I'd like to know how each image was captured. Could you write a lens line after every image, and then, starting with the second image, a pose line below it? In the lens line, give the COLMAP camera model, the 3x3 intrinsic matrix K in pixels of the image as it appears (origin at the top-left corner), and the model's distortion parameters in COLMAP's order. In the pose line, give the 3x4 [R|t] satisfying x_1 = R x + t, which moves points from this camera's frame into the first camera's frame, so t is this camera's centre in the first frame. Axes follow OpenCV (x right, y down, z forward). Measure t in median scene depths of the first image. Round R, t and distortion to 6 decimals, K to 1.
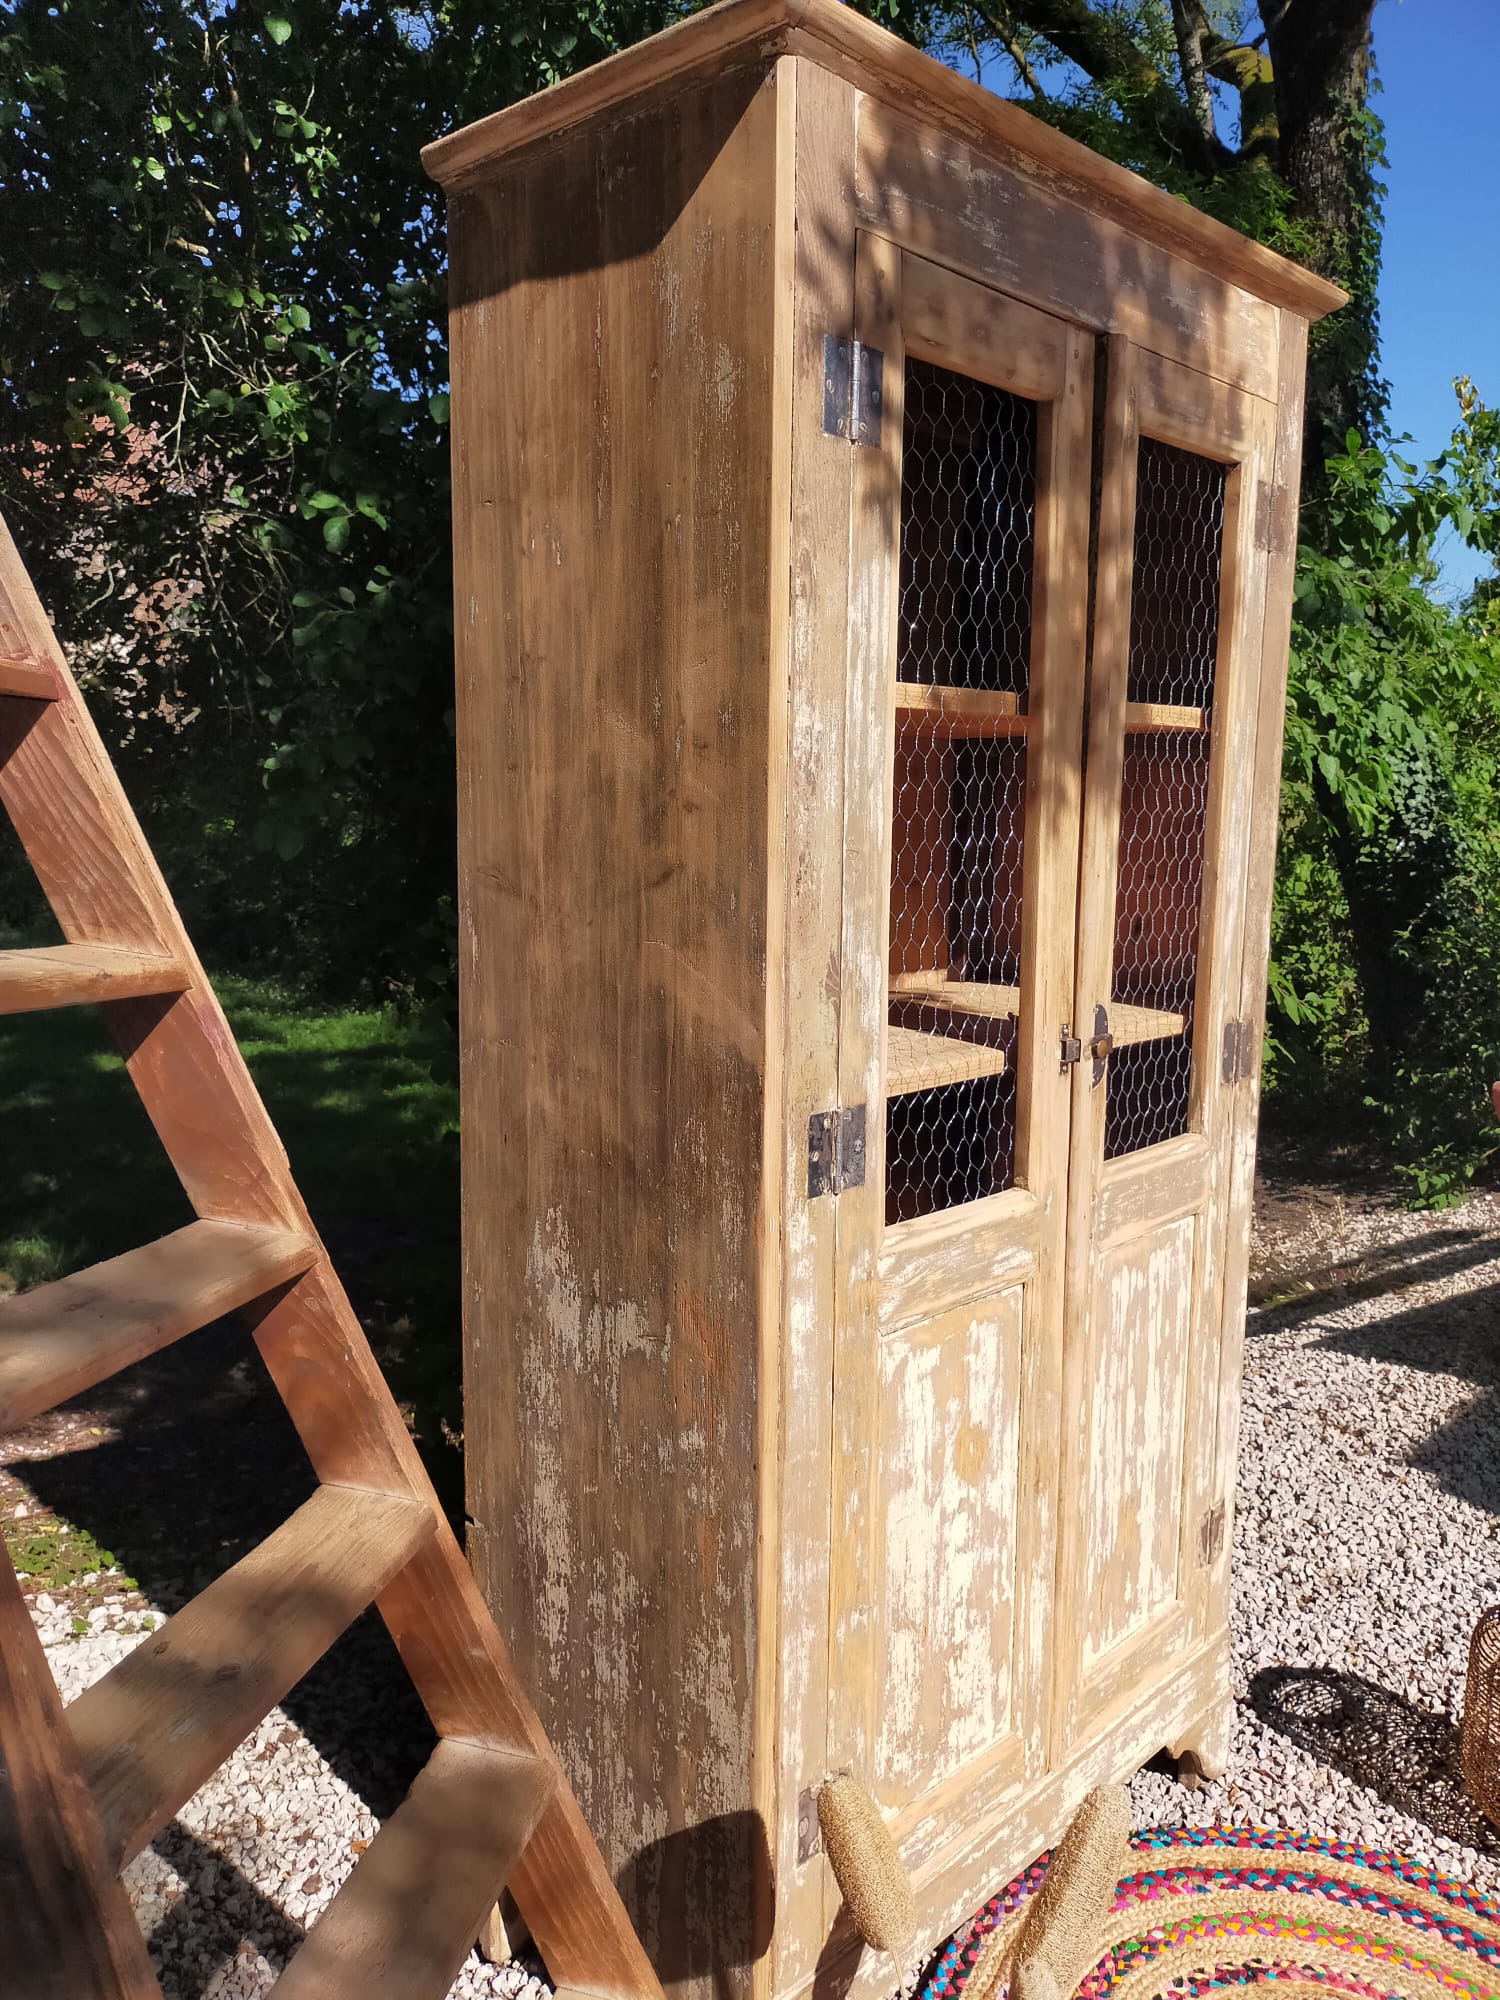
lens RADIAL K [[1522.1, 0, 764.6], [0, 1522.1, 1016.7], [0, 0, 1]] dist [0.053891, -0.091658]
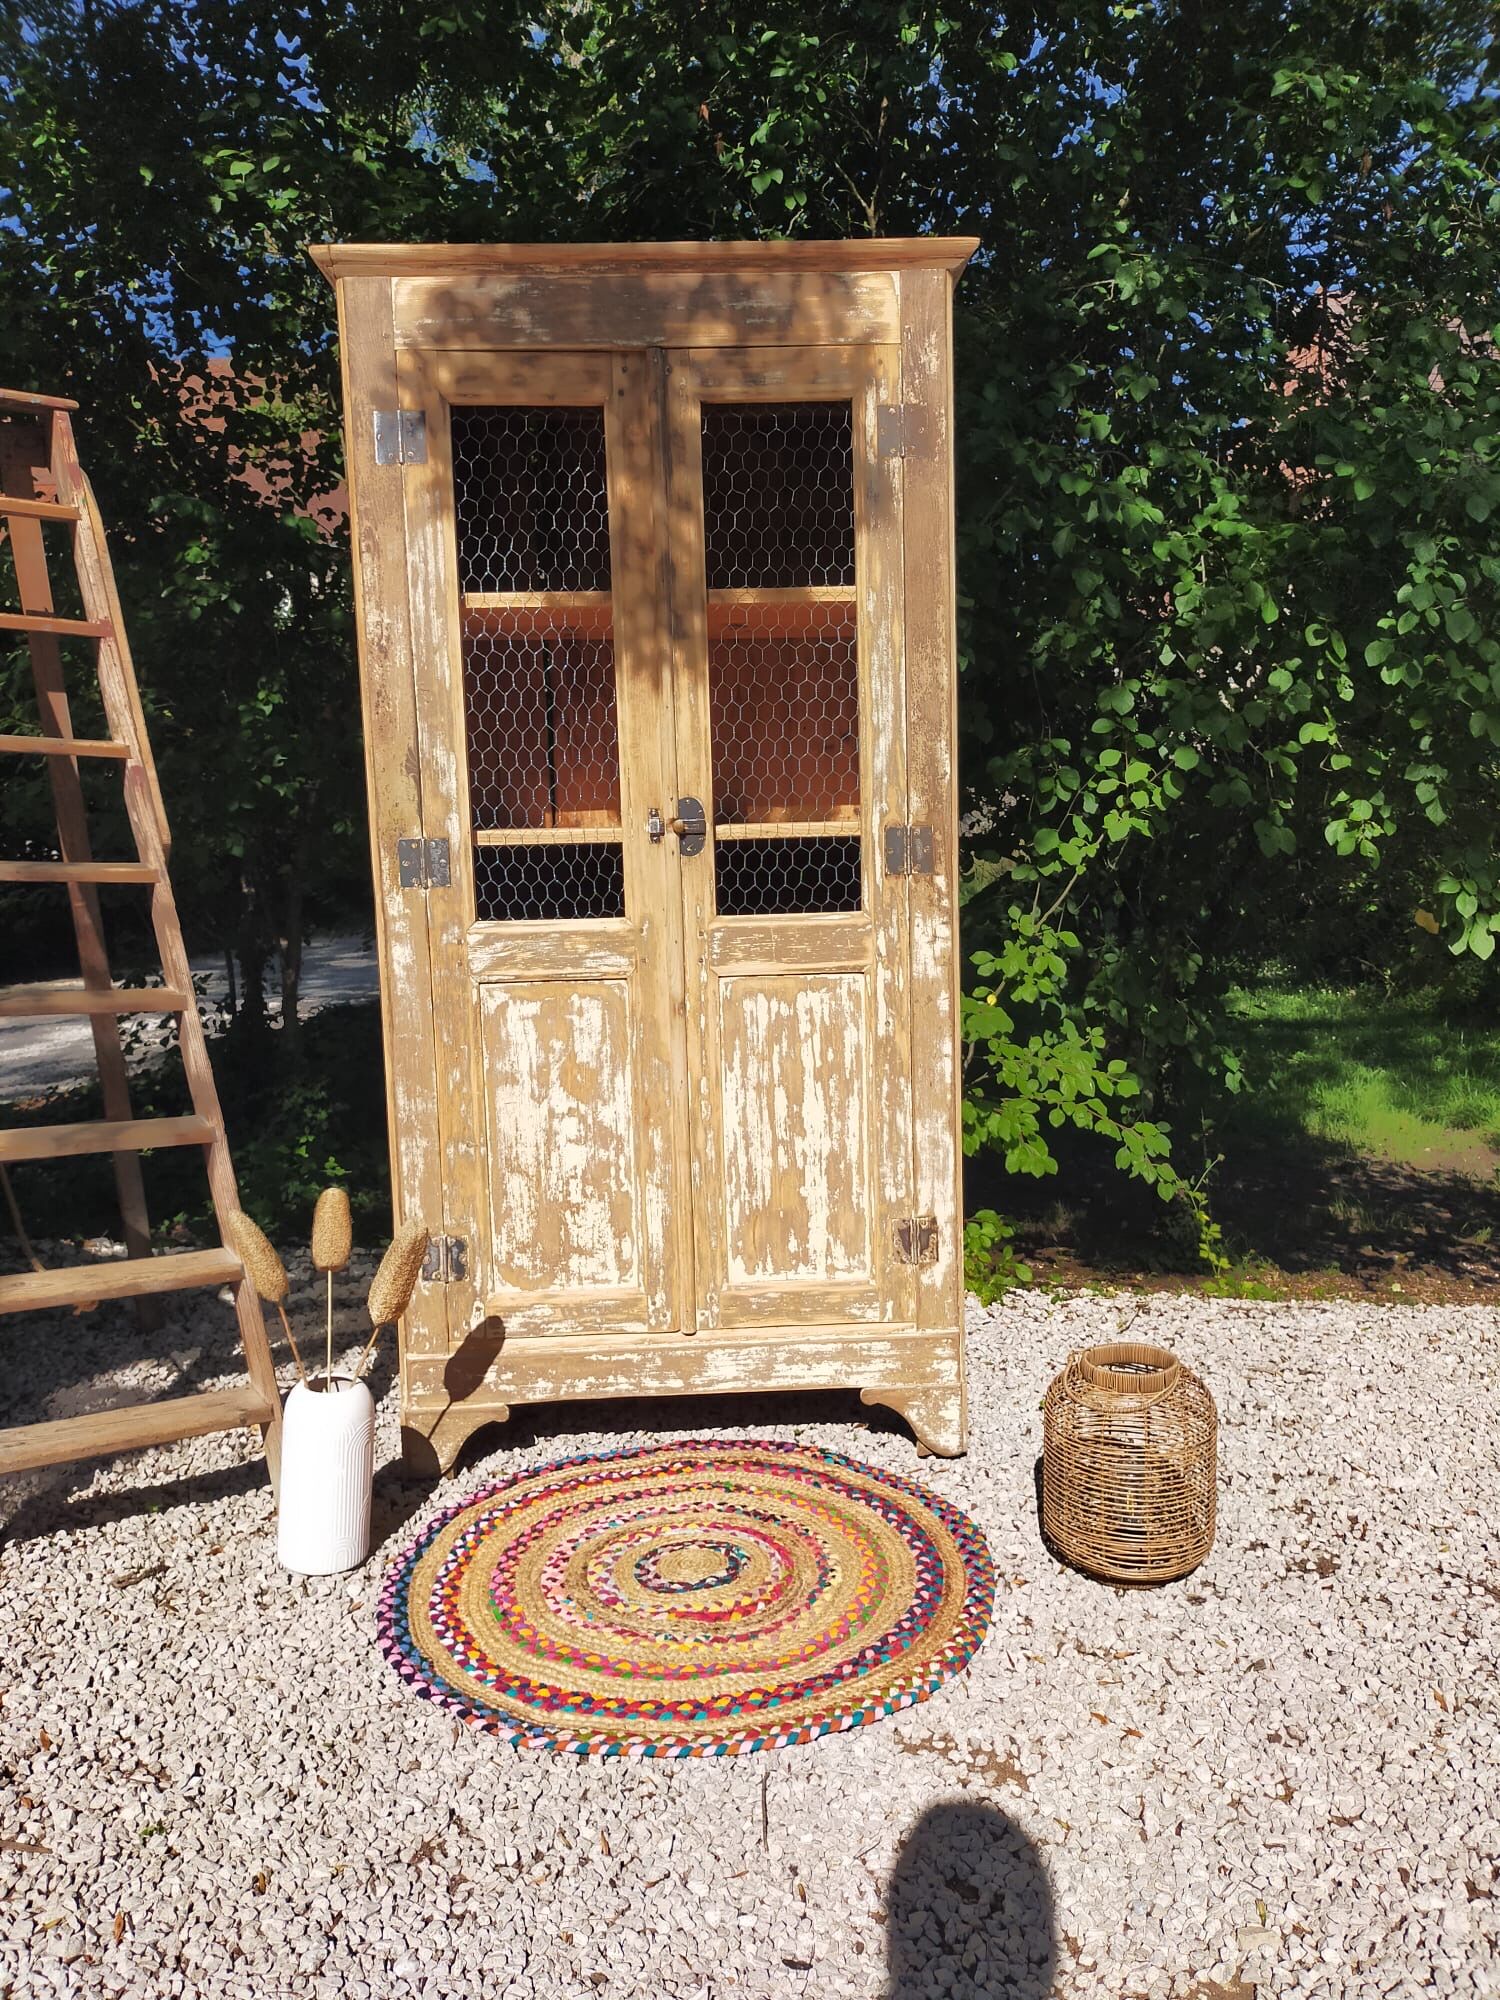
lens RADIAL K [[1507.8, 0, 769.7], [0, 1507.8, 1013.7], [0, 0, 1]] dist [0.056492, -0.095025]
pose [[0.718981, 0.057776, -0.692624, 1.364973], [-0.069444, 0.997524, 0.011123, 0.188676], [0.691551, 0.040101, 0.721213, 0.014776]]
